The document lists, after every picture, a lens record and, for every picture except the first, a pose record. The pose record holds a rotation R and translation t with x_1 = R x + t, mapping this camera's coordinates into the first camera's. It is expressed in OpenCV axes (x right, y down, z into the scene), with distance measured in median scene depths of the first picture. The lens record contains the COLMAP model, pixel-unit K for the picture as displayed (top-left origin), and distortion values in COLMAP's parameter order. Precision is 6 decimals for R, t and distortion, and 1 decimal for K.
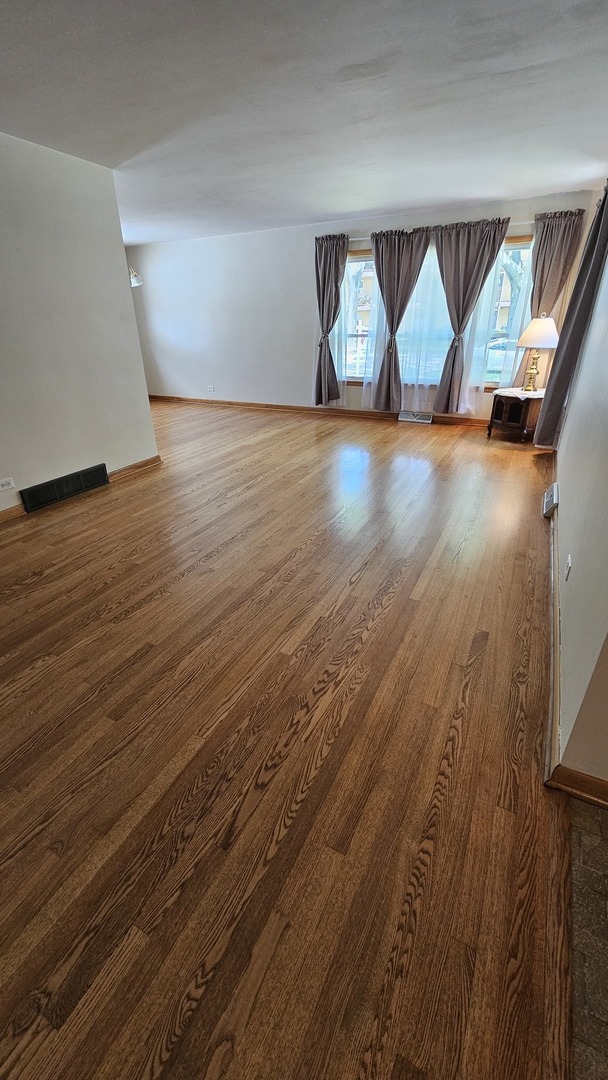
lens RADIAL K [[440.5, 0, 299.4], [0, 440.5, 535.4], [0, 0, 1]] dist [-0.002057, -0.000018]
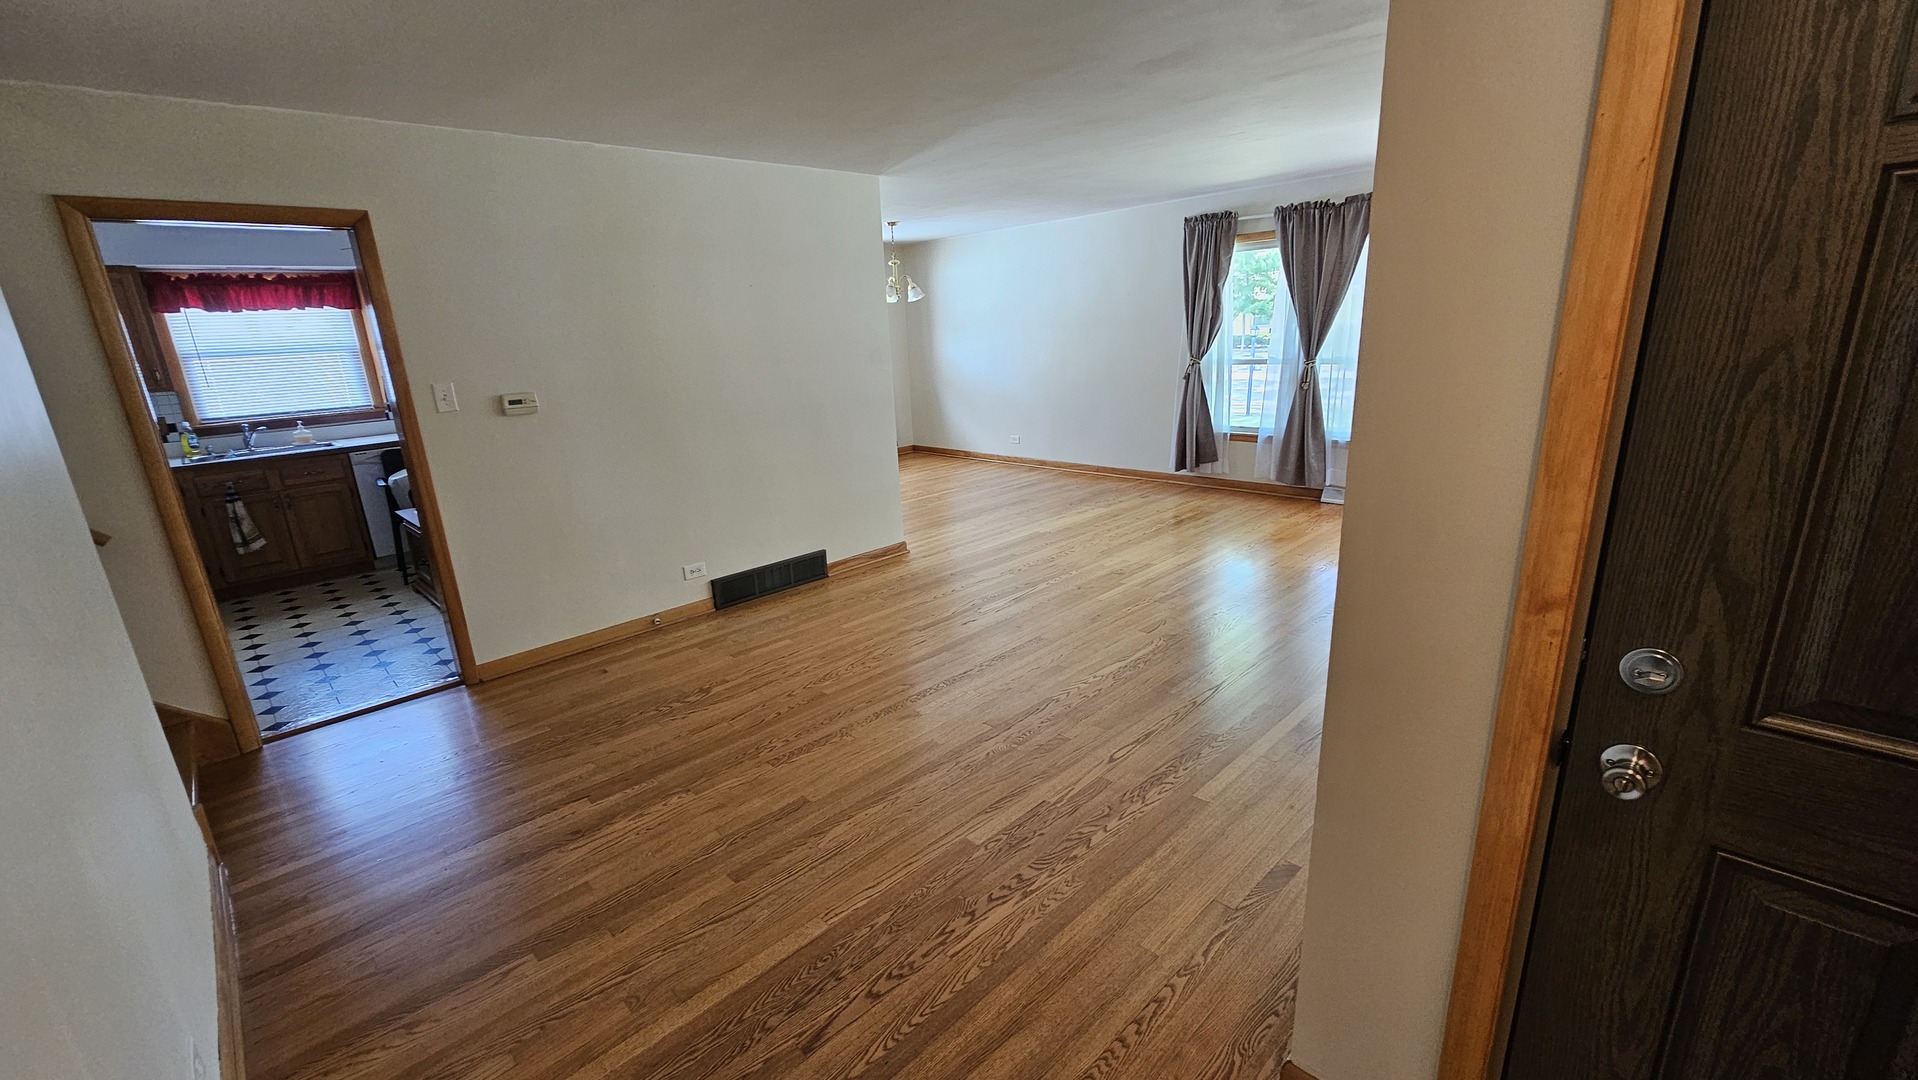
lens RADIAL K [[784.7, 0, 952.7], [0, 784.7, 551.3], [0, 0, 1]] dist [-0.001431, -0.000046]
pose [[0.948813, 0.059692, -0.310146, 0.153347], [-0.109216, 0.983408, -0.144846, -0.000402], [0.296354, 0.171305, 0.939590, -0.132734]]
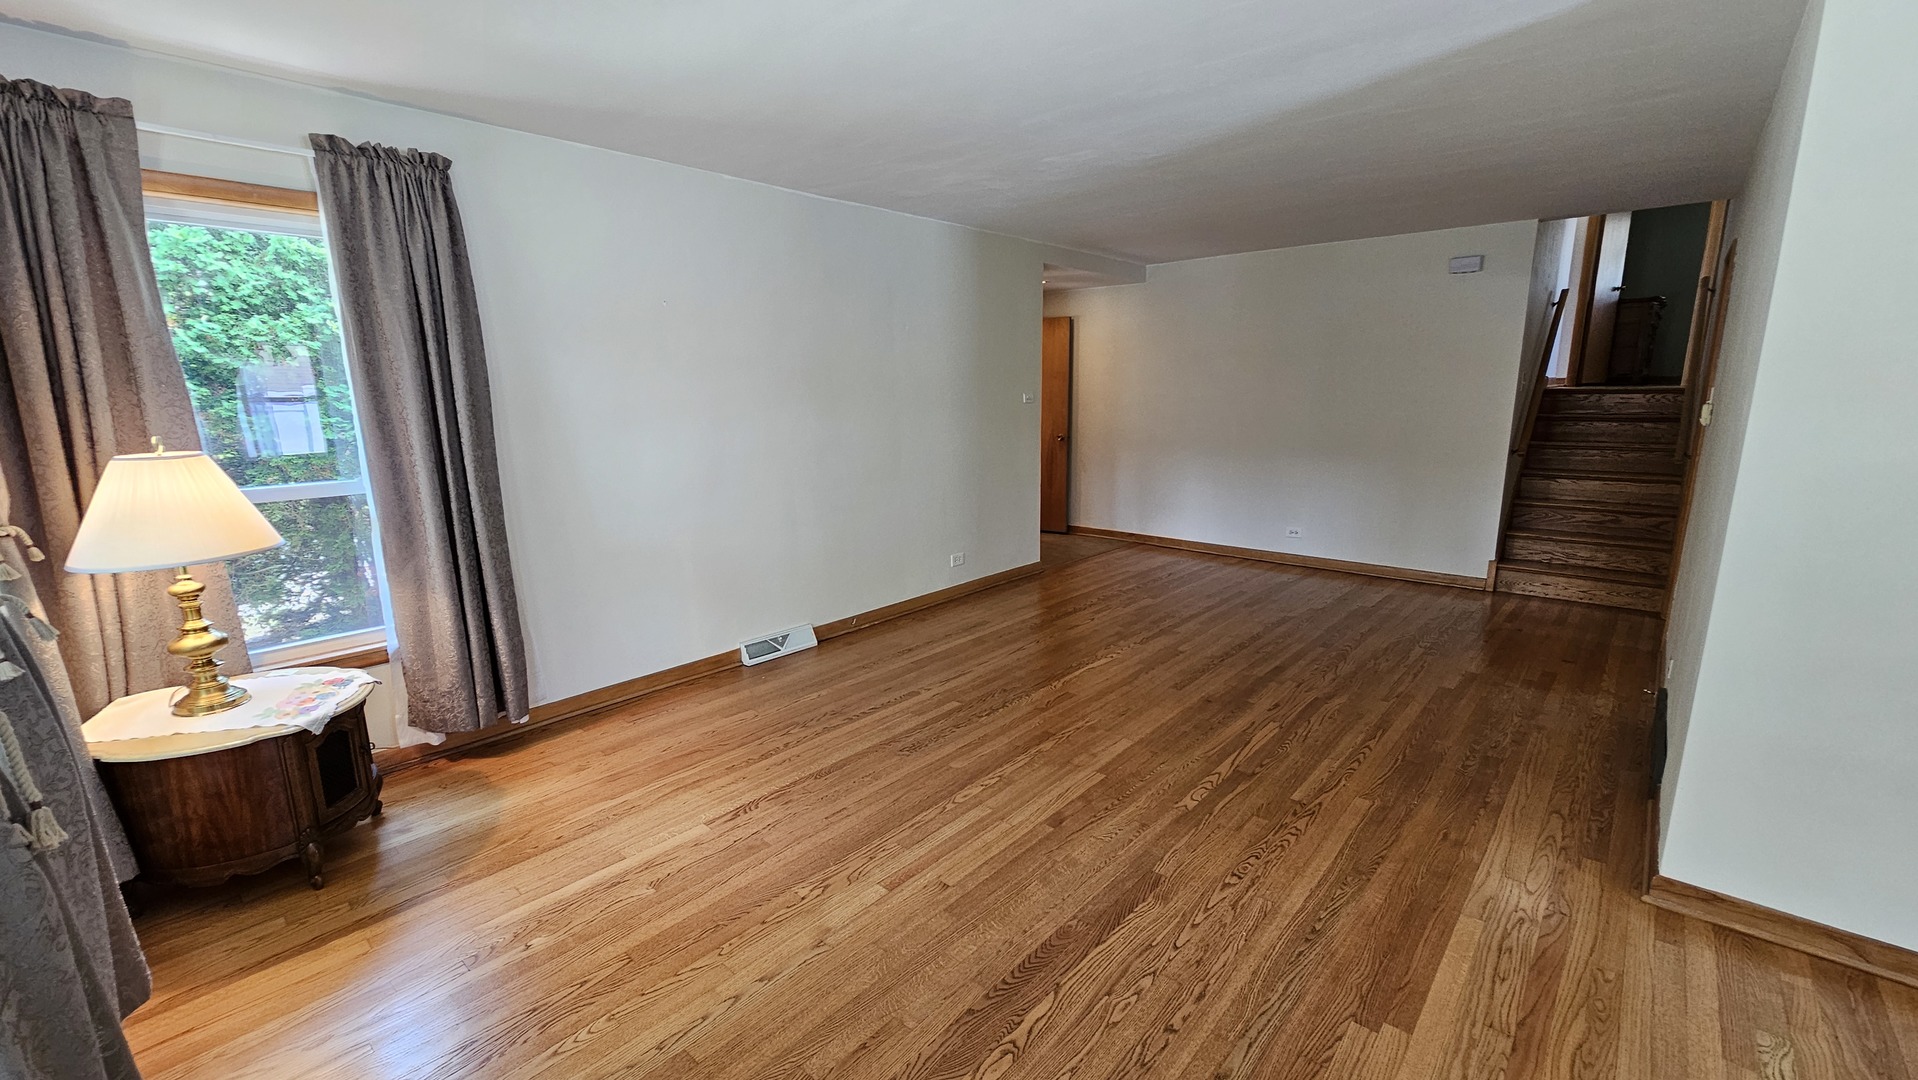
lens RADIAL K [[782.4, 0, 953.6], [0, 782.4, 551.7], [0, 0, 1]] dist [-0.002057, -0.000018]
pose [[-0.967622, -0.020475, 0.251571, -0.025875], [0.138526, 0.790099, 0.597121, -0.833264], [-0.210992, 0.612637, -0.761681, 1.629826]]
